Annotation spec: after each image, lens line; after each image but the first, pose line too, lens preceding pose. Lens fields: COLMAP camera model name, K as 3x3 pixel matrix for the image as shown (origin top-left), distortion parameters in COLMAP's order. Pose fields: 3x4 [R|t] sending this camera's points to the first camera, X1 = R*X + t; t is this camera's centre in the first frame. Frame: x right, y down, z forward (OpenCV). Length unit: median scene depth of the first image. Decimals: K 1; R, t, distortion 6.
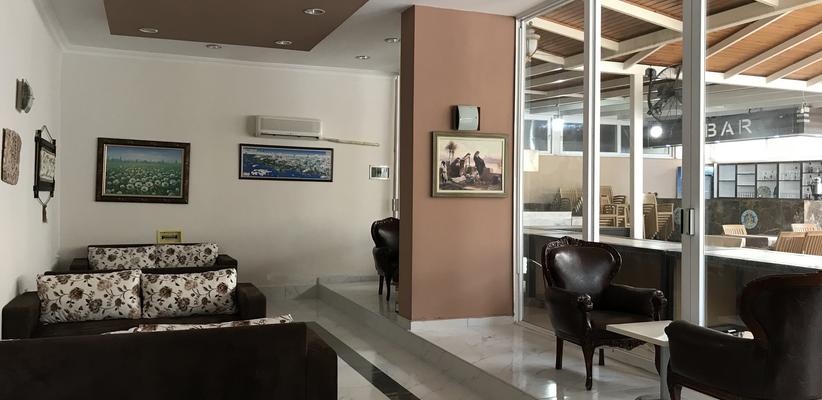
lens RADIAL K [[692.1, 0, 411.0], [0, 692.1, 200.0], [0, 0, 1]] dist [0.050152, 0.000532]
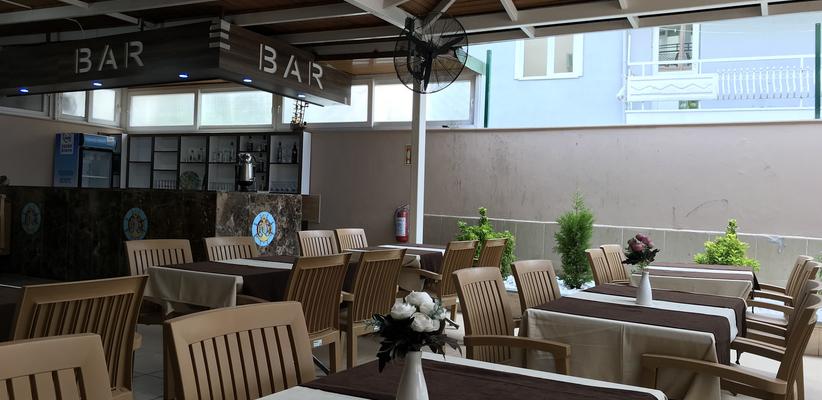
lens RADIAL K [[668.8, 0, 411.0], [0, 668.8, 200.0], [0, 0, 1]] dist [-0.025457, 0.002756]
pose [[0.780846, 0.020665, 0.624382, 0.299356], [-0.018821, 0.999777, -0.009553, 0.008490], [-0.624440, -0.004292, 0.781061, 0.424874]]
